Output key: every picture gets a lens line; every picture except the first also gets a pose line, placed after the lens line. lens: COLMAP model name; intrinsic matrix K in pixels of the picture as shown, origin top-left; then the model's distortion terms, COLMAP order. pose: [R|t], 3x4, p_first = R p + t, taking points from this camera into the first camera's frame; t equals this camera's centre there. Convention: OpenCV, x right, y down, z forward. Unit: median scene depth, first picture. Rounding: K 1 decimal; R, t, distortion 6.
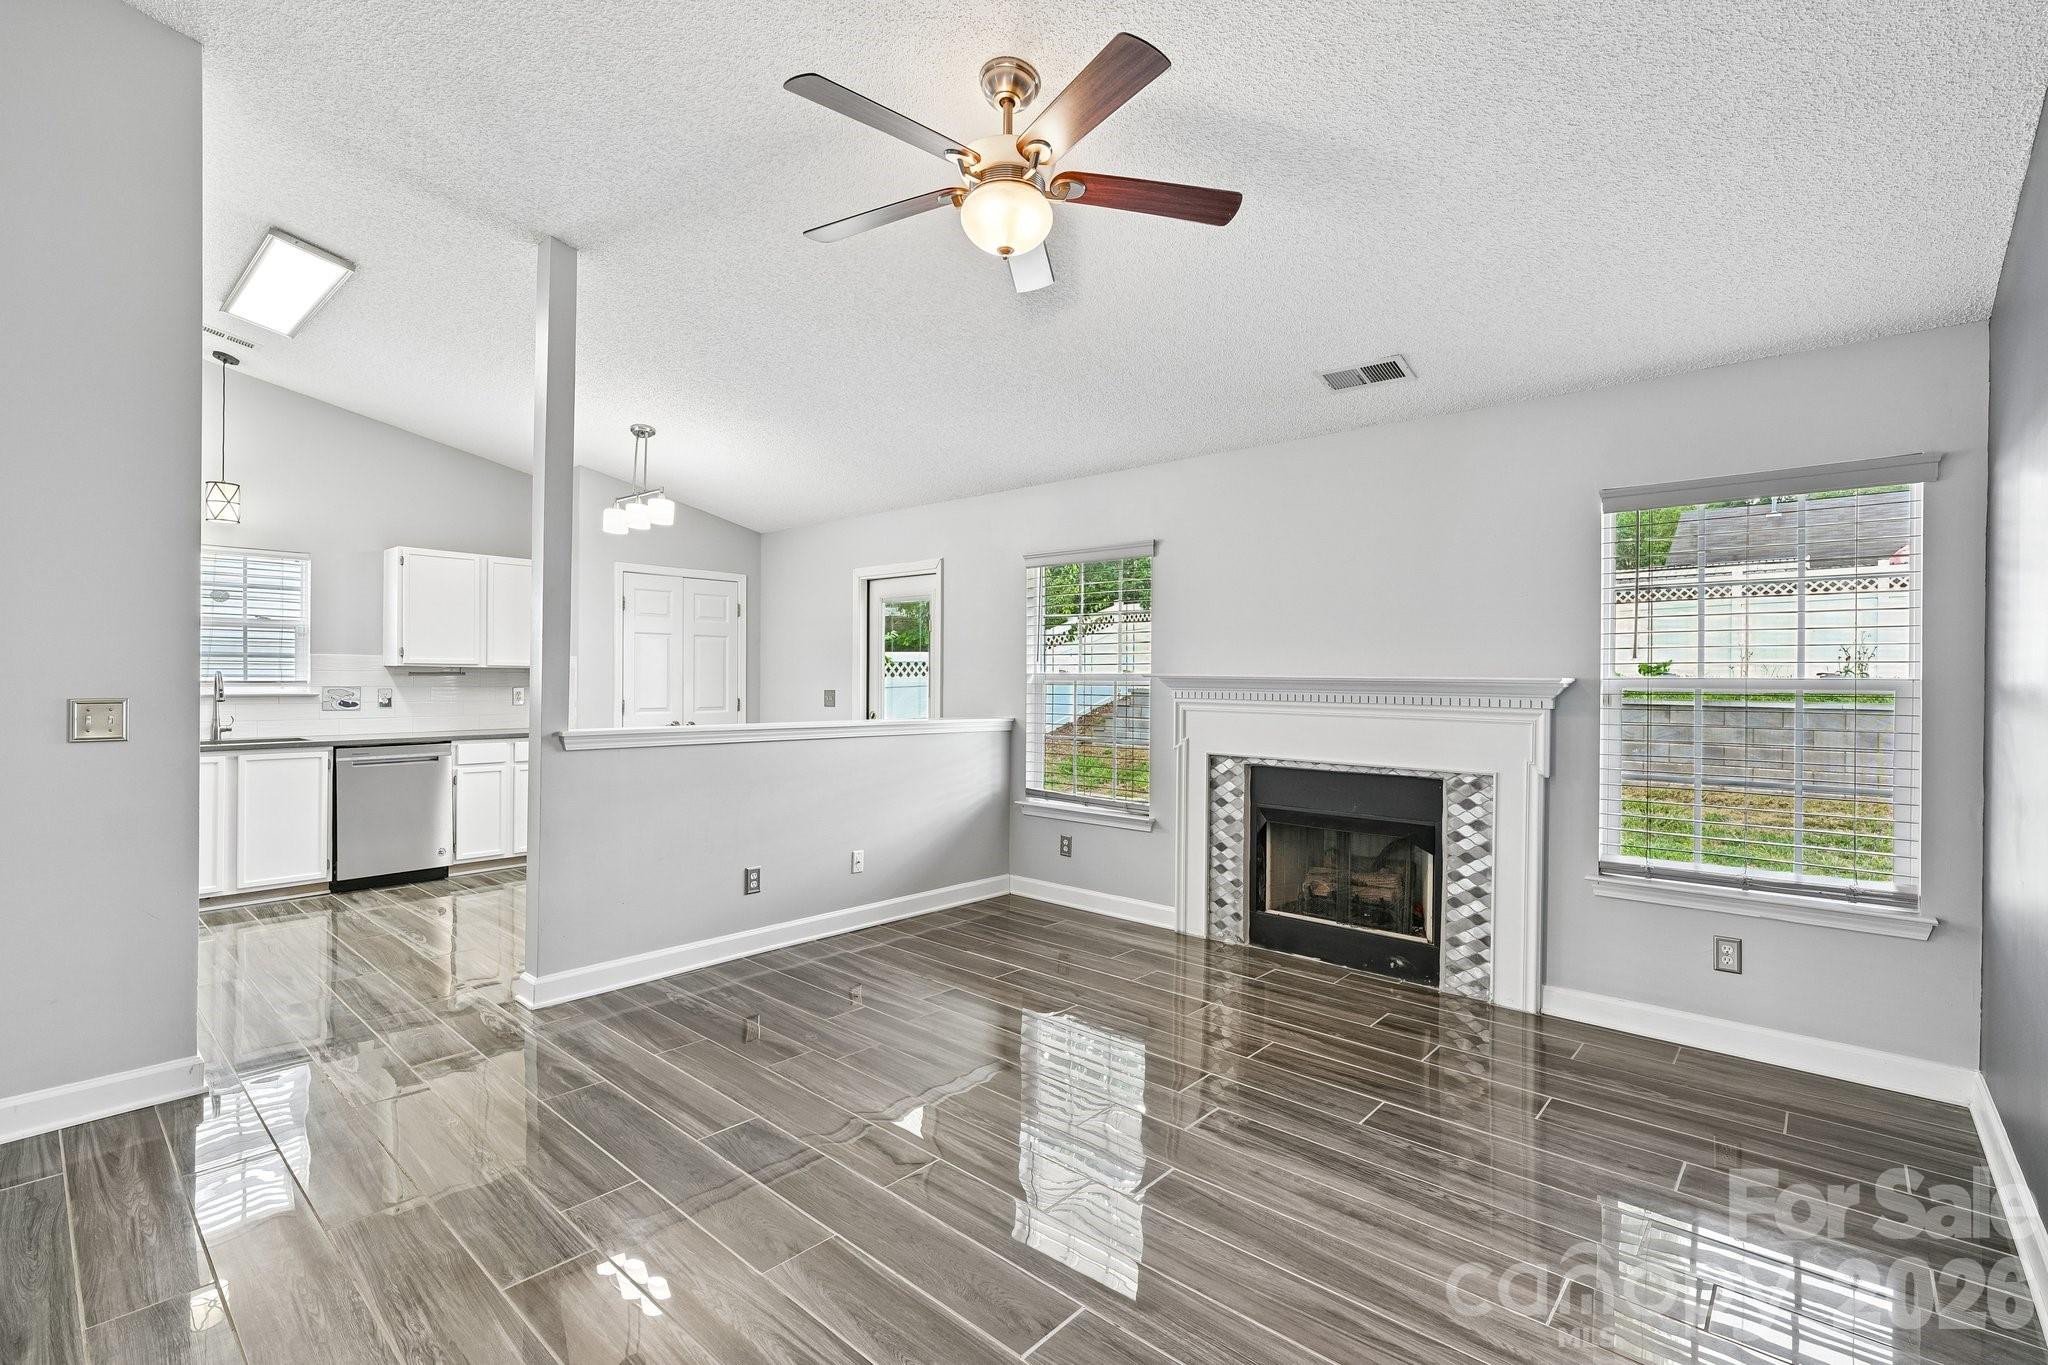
lens RADIAL K [[920.3, 0, 1015.5], [0, 920.3, 673.0], [0, 0, 1]] dist [-0.003271, -0.000216]
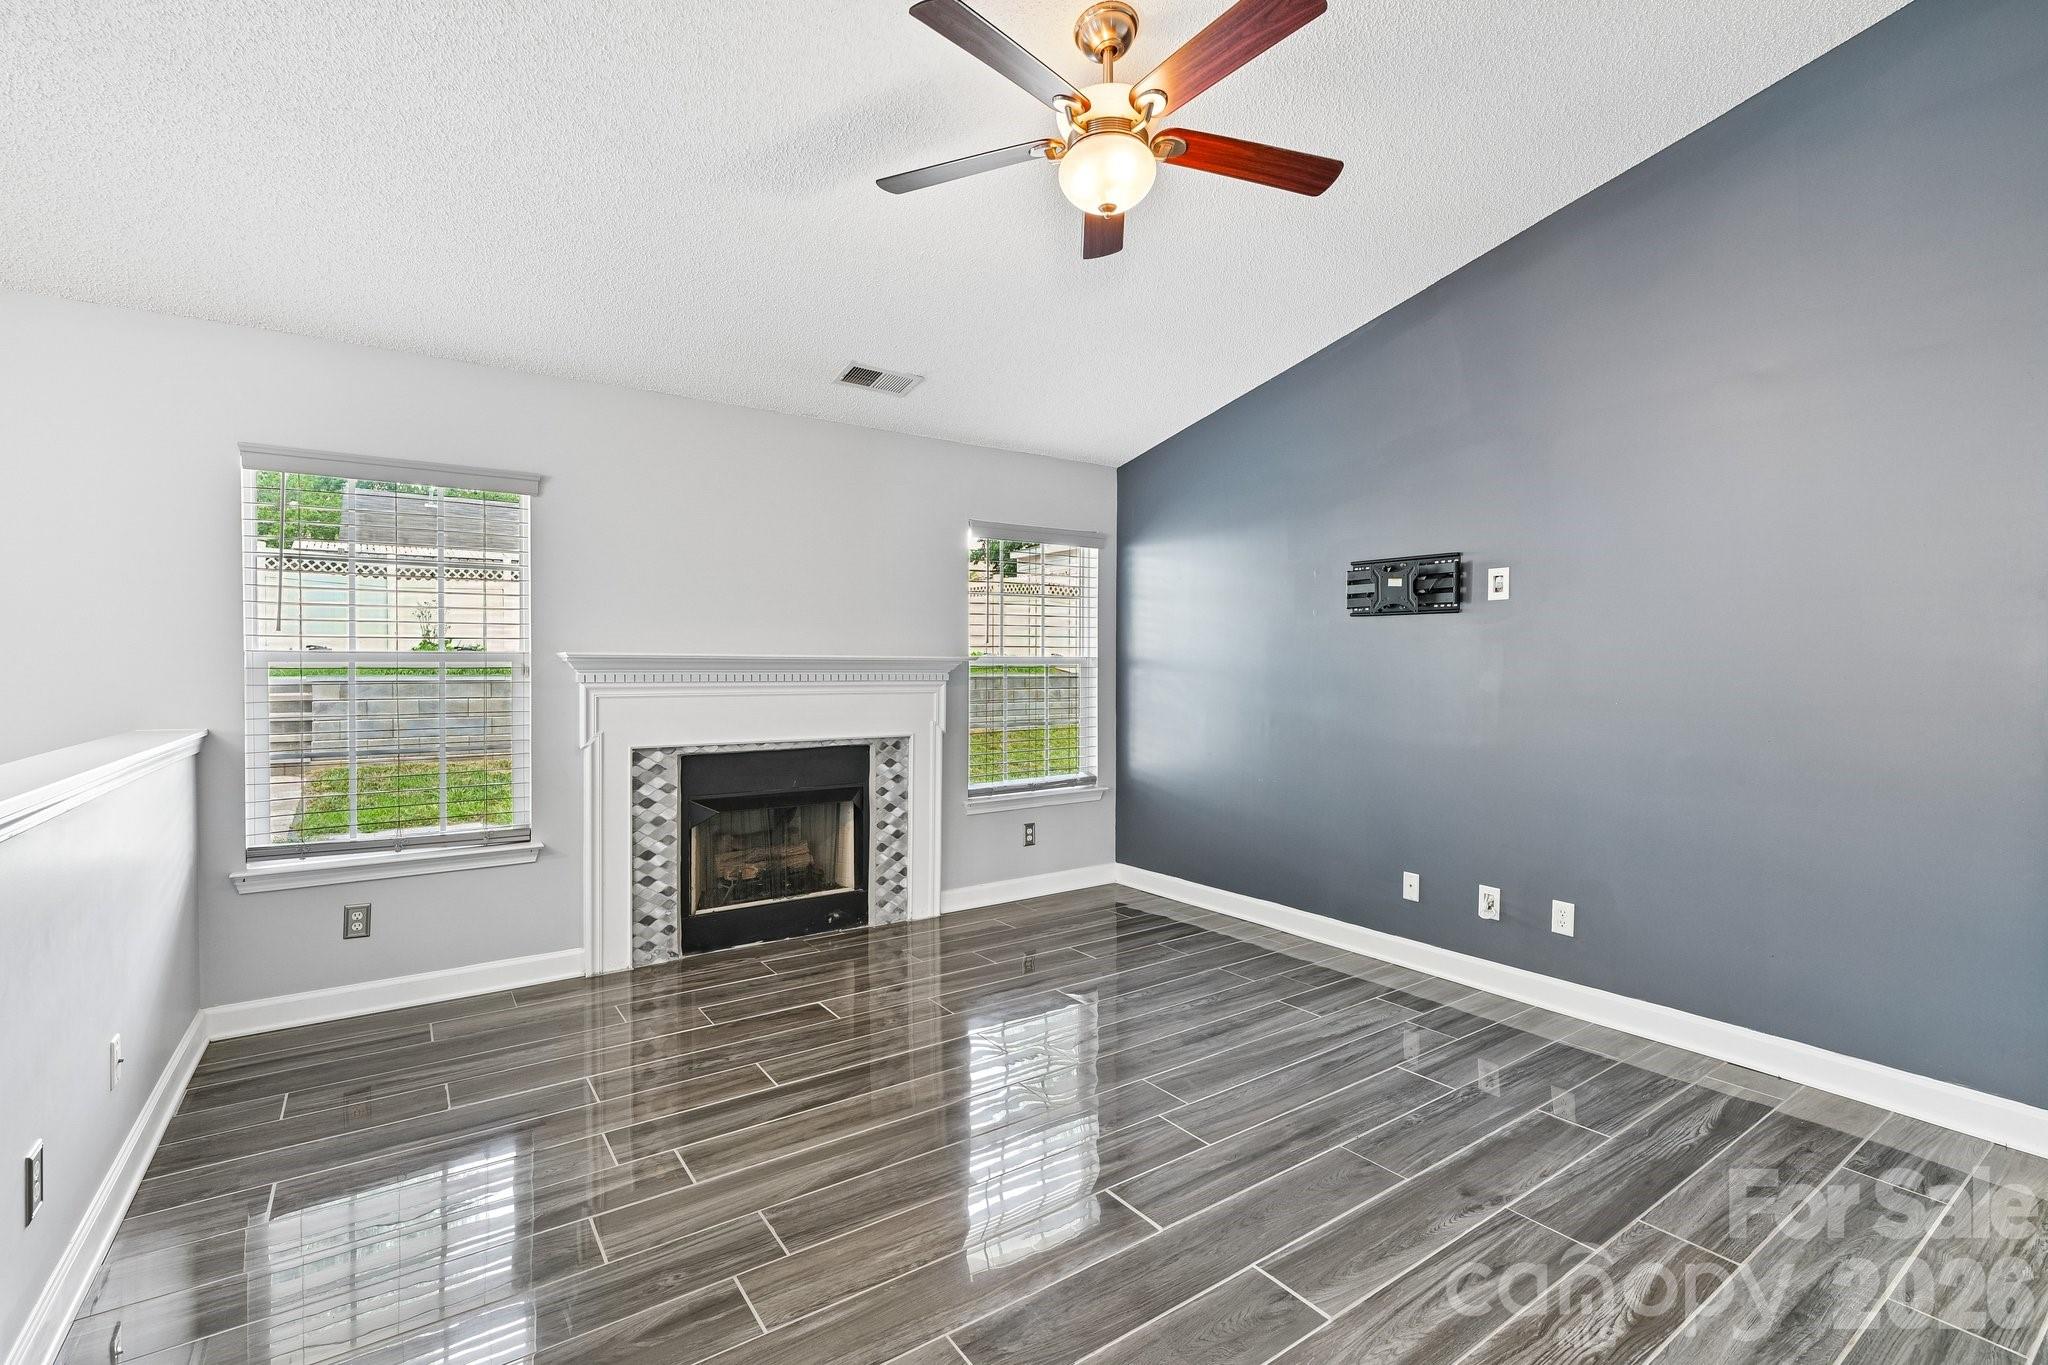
lens RADIAL K [[920.3, 0, 1015.5], [0, 920.3, 673.0], [0, 0, 1]] dist [-0.003271, -0.000216]
pose [[0.230581, -0.021023, 0.972826, -0.533502], [-0.005014, 0.999728, 0.022793, -0.001135], [-0.973040, -0.010133, 0.230413, 0.482686]]
